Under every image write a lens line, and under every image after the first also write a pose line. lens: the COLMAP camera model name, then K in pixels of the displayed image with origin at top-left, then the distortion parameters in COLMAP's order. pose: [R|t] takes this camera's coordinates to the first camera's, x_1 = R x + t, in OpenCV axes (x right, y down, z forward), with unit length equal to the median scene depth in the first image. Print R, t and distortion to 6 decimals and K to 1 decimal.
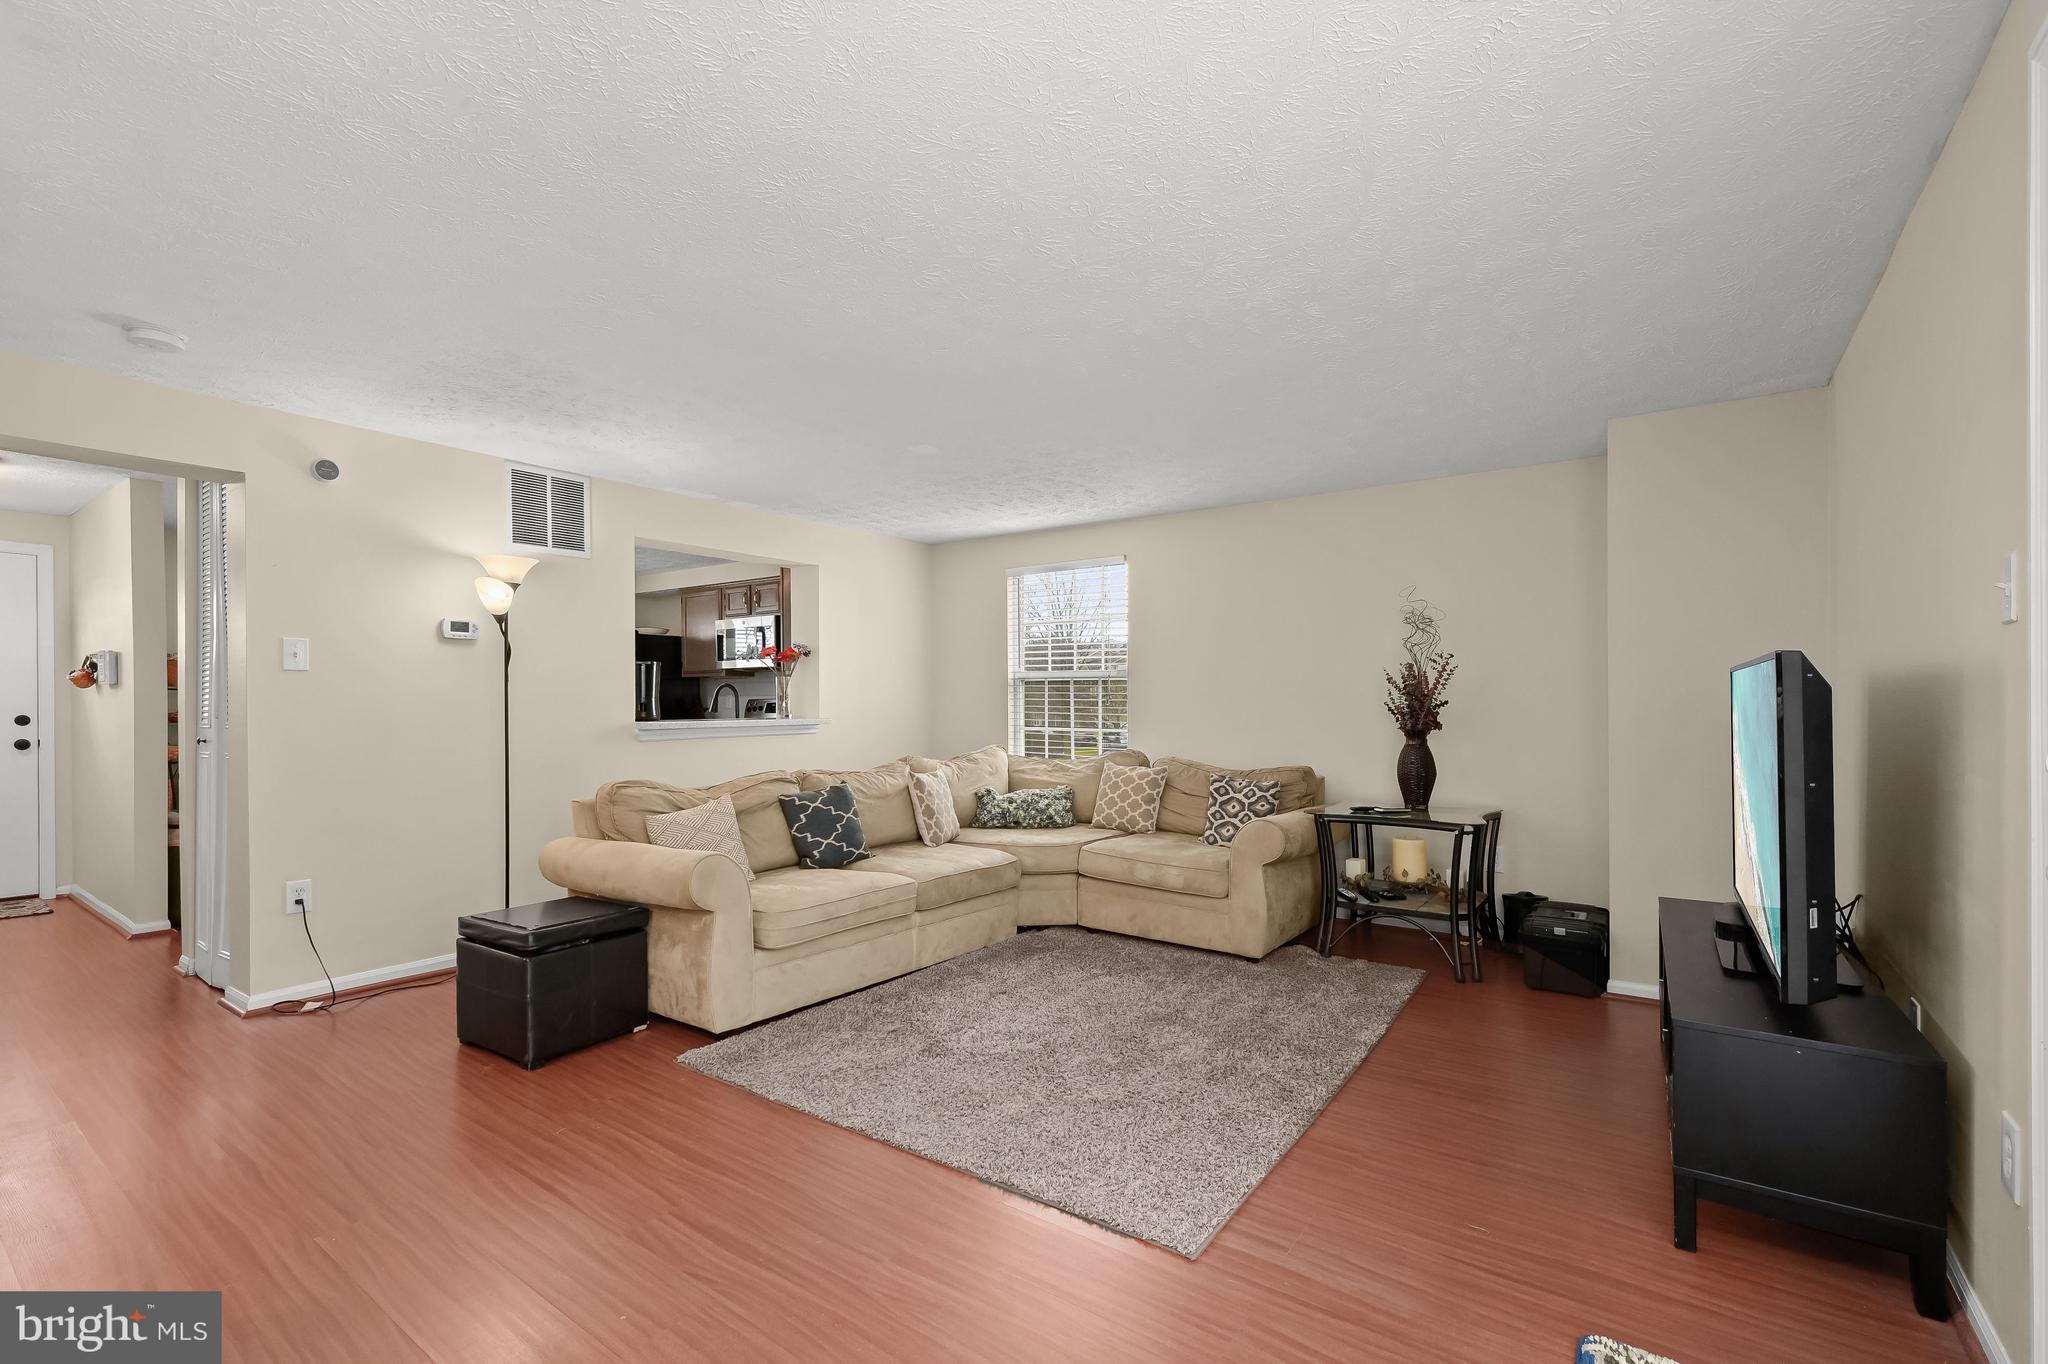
lens RADIAL K [[904.4, 0, 1026.8], [0, 904.4, 700.0], [0, 0, 1]] dist [0.000721, 0.000117]
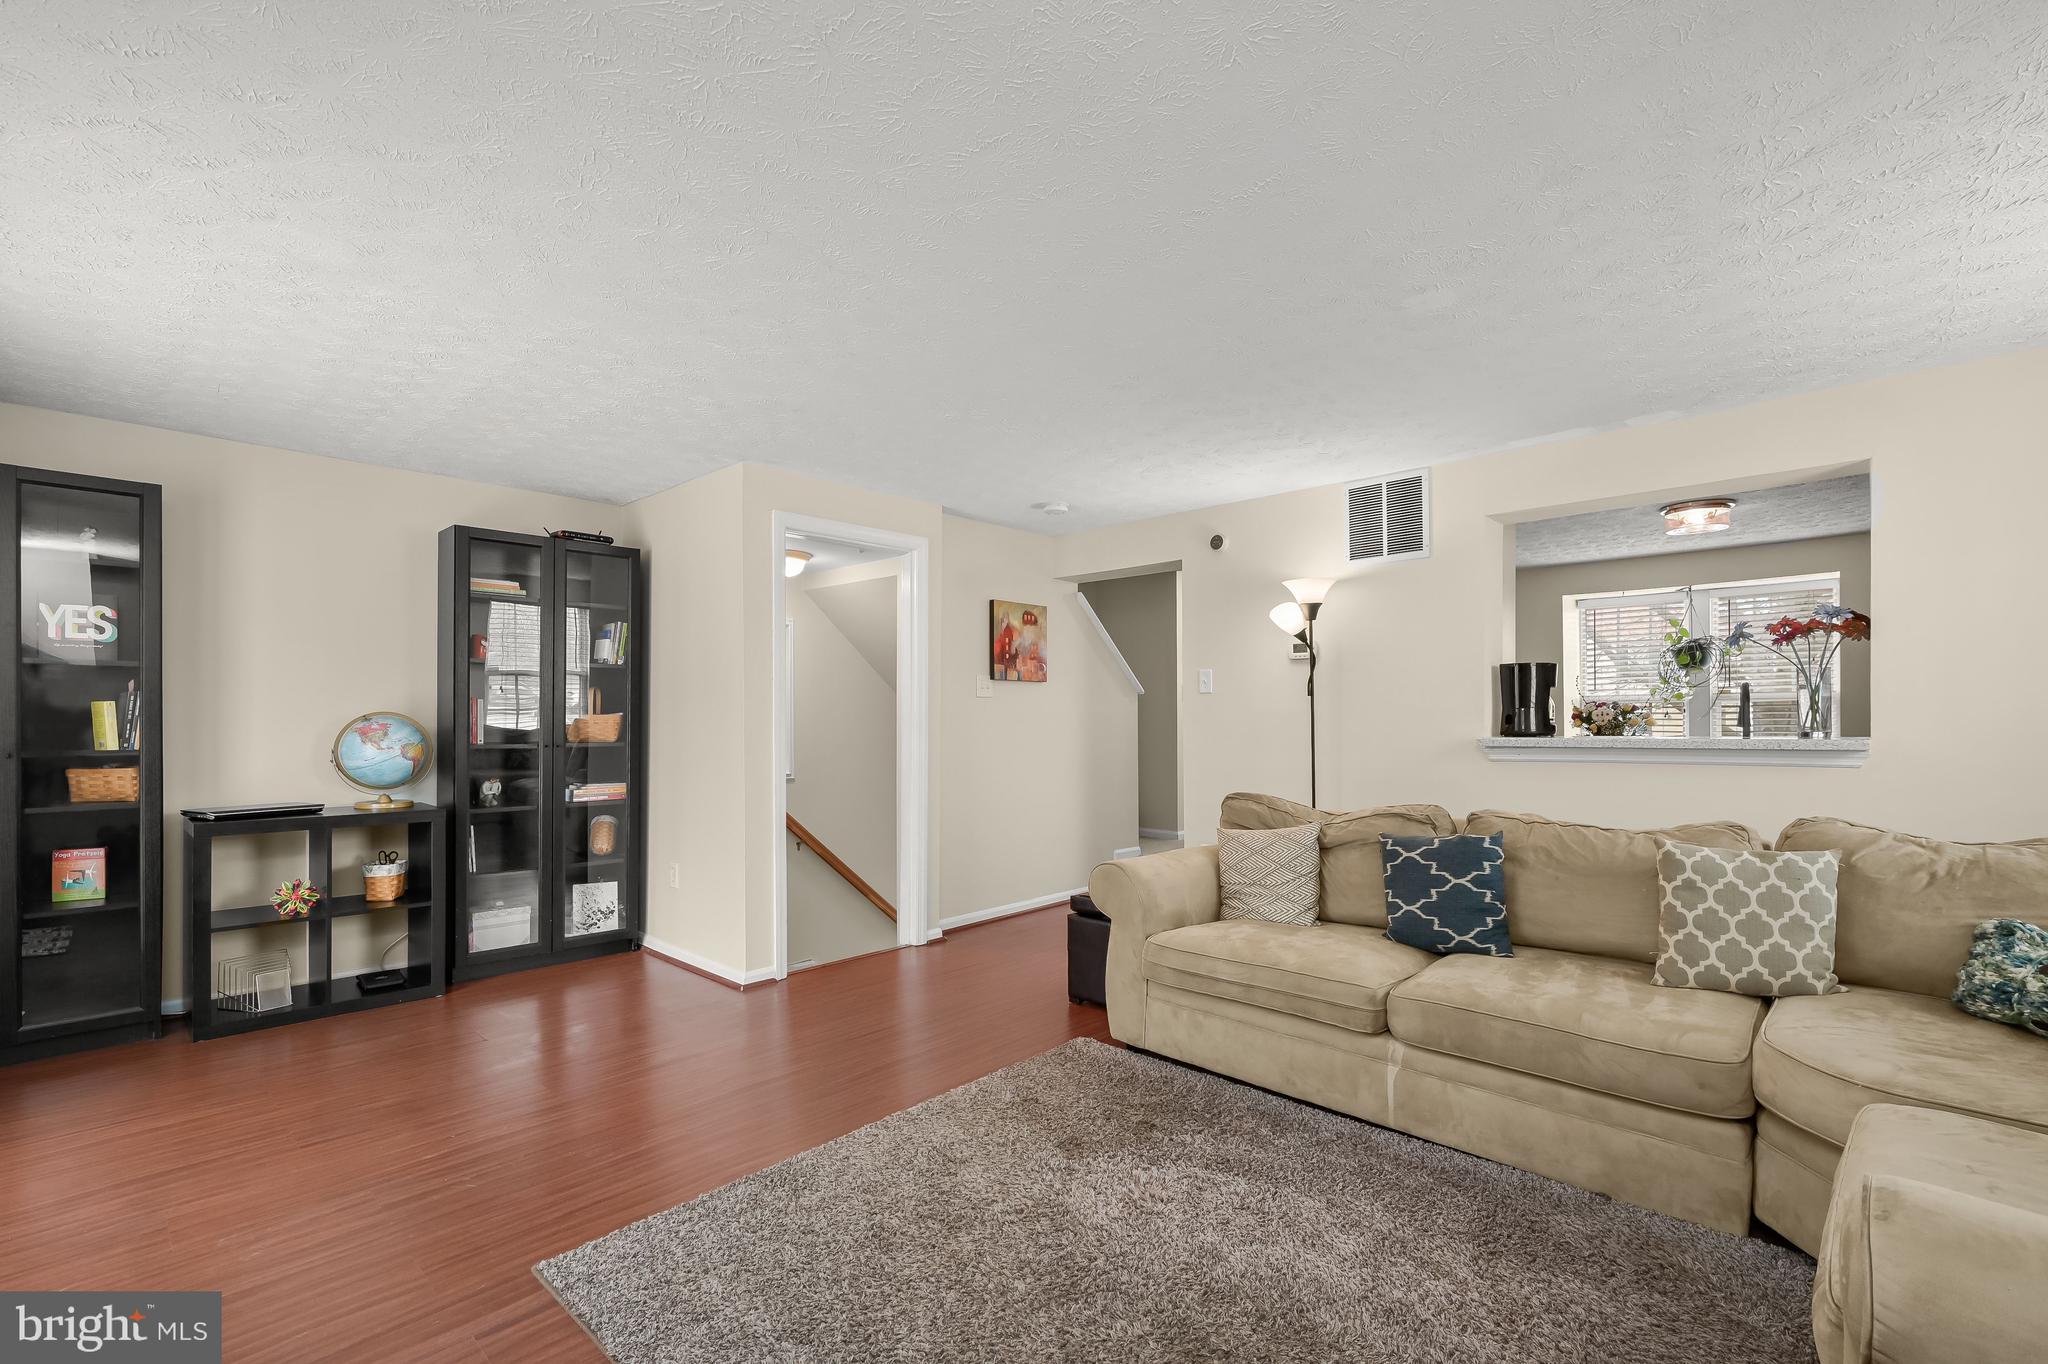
lens RADIAL K [[904.4, 0, 1026.8], [0, 904.4, 700.0], [0, 0, 1]] dist [0.000721, 0.000117]
pose [[-0.112404, -0.009955, -0.993613, 0.510843], [0.013745, 0.999839, -0.011573, -0.006152], [0.993567, -0.014958, -0.112249, 0.742571]]
